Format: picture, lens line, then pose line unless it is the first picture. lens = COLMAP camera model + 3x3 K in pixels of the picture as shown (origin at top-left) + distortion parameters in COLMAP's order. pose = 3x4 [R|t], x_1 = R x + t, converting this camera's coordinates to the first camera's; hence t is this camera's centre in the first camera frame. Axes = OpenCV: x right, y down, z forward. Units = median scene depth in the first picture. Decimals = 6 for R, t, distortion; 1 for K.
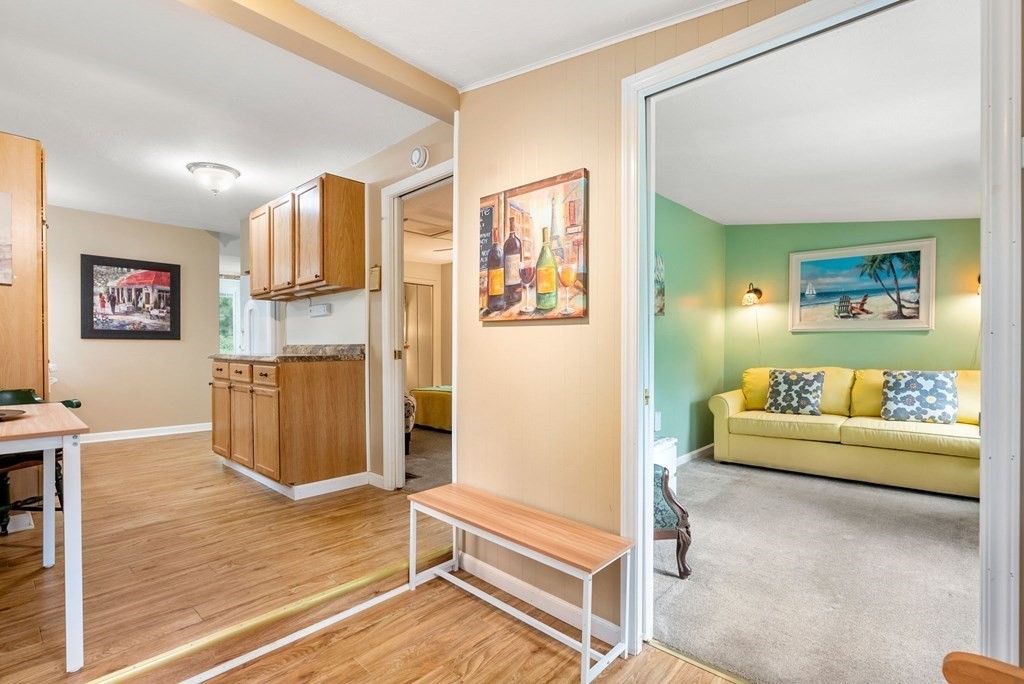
lens RADIAL K [[474.4, 0, 504.1], [0, 474.4, 354.7], [0, 0, 1]] dist [-0.001292, 0.000453]
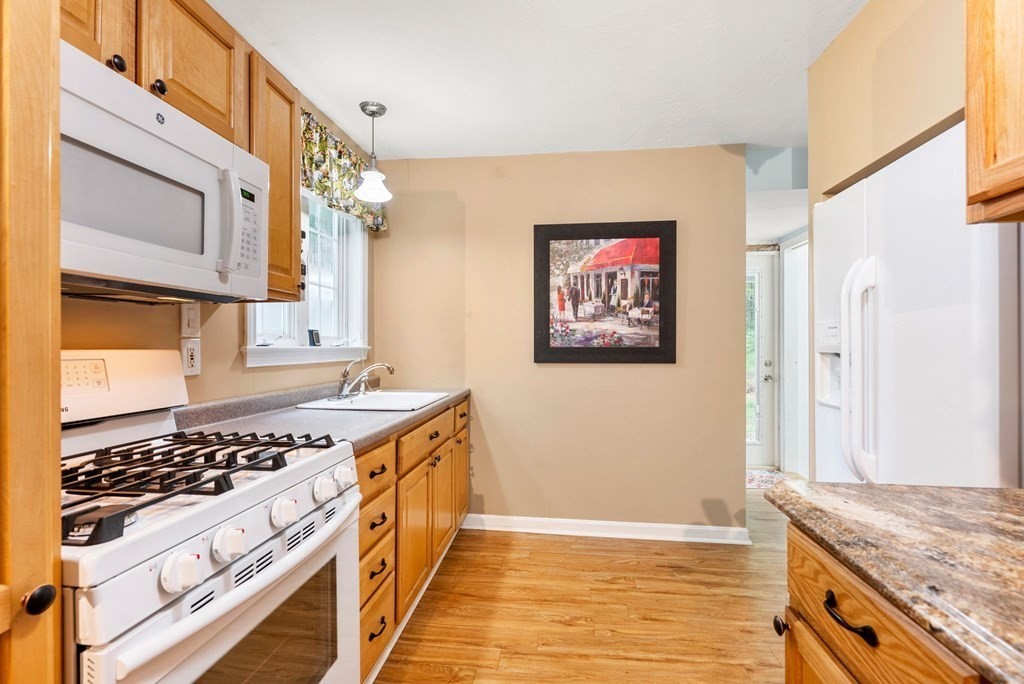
lens RADIAL K [[474.4, 0, 514.2], [0, 474.4, 345.6], [0, 0, 1]] dist [-0.001292, 0.000453]
pose [[0.589093, -0.001048, -0.808064, -0.325246], [-0.005781, 0.999968, -0.005512, -0.041830], [0.808044, 0.007918, 0.589068, 0.488161]]
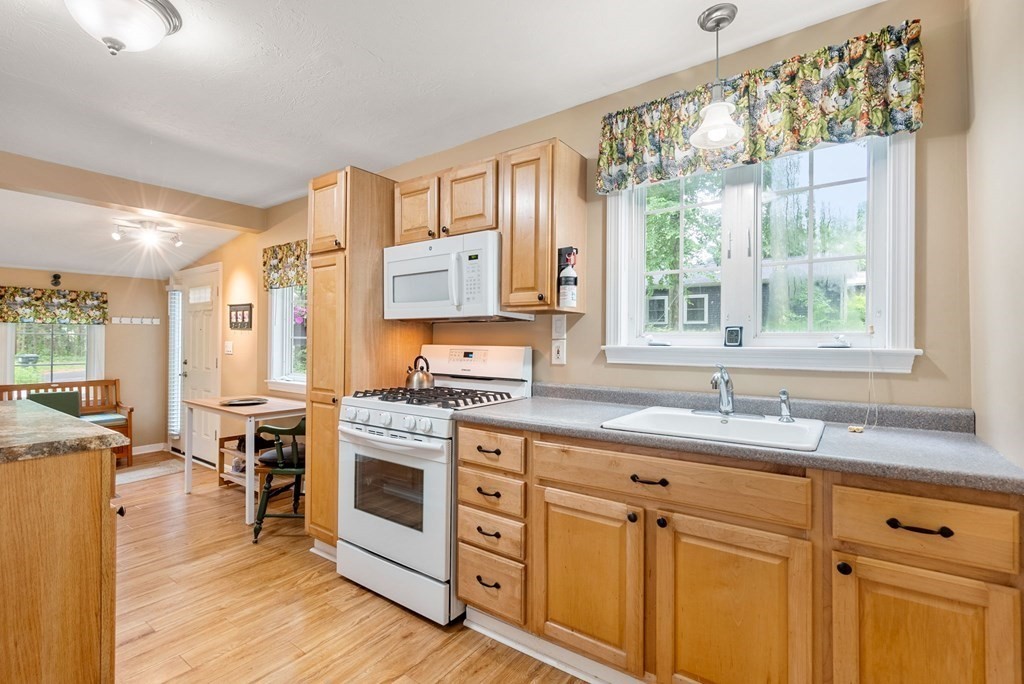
lens RADIAL K [[474.4, 0, 513.6], [0, 474.4, 339.5], [0, 0, 1]] dist [-0.001292, 0.000453]
pose [[-0.993727, -0.008254, -0.111532, -0.554369], [-0.008402, 0.999964, 0.000859, -0.046210], [0.111520, 0.001791, -0.993761, 0.881294]]
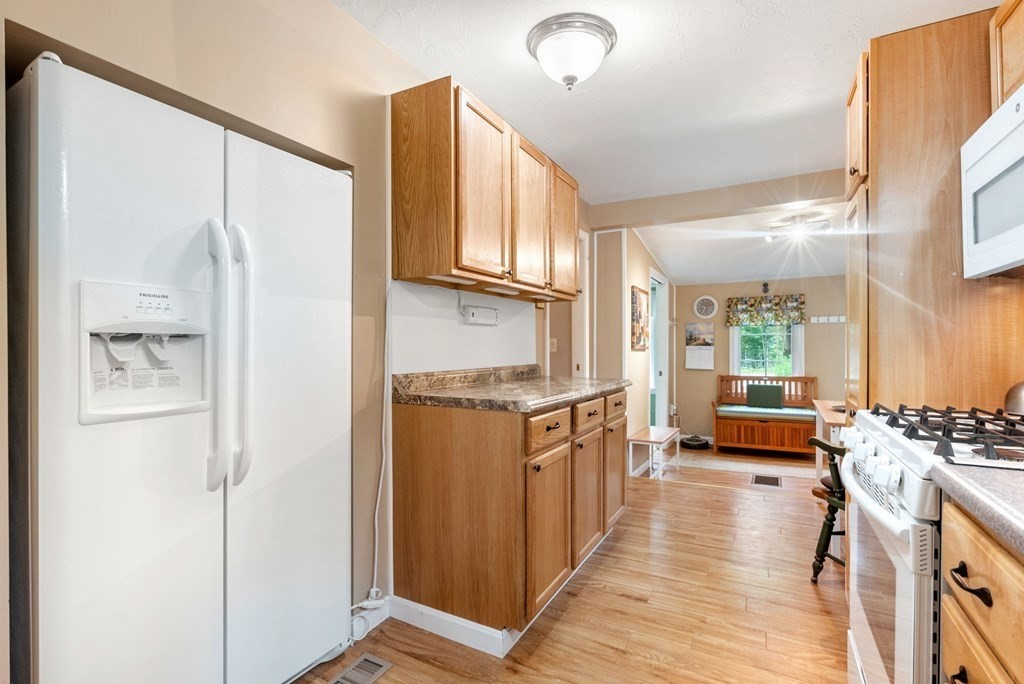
lens RADIAL K [[474.4, 0, 509.2], [0, 474.4, 348.1], [0, 0, 1]] dist [-0.001292, 0.000453]
pose [[-0.239294, -0.005106, 0.970934, -0.657727], [0.009076, 0.999931, 0.007495, -0.033172], [-0.970905, 0.010605, -0.239231, 0.713141]]
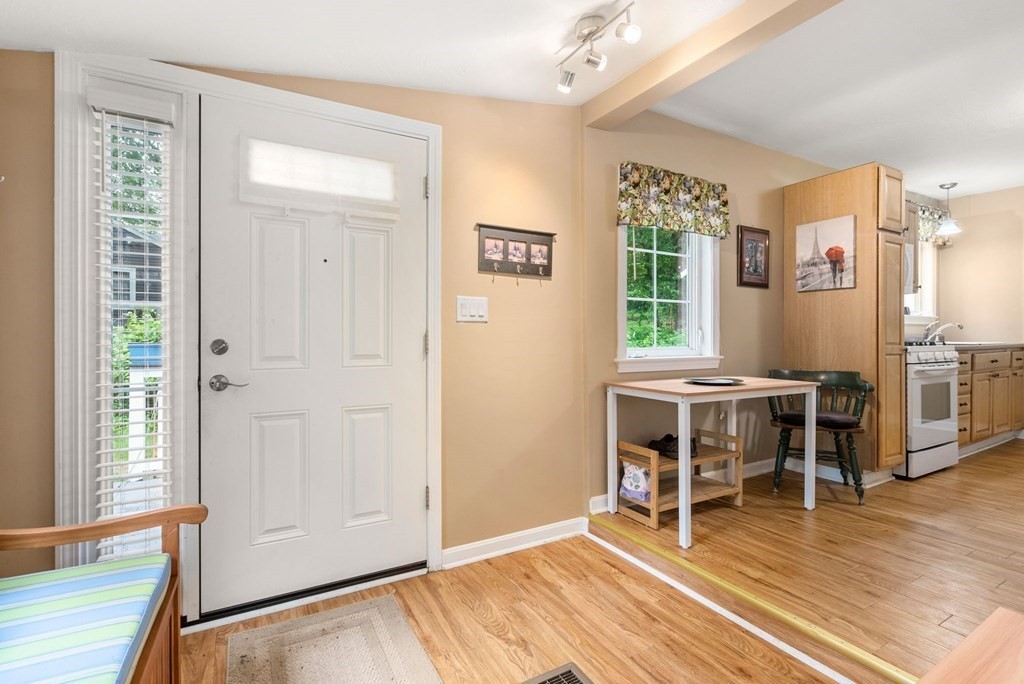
lens RADIAL K [[474.4, 0, 516.8], [0, 474.4, 339.5], [0, 0, 1]] dist [-0.001292, 0.000453]
pose [[-0.300431, 0.006255, -0.953783, 0.173368], [-0.004530, 0.999958, 0.007985, -0.007015], [0.953793, 0.006720, -0.300390, 0.216912]]
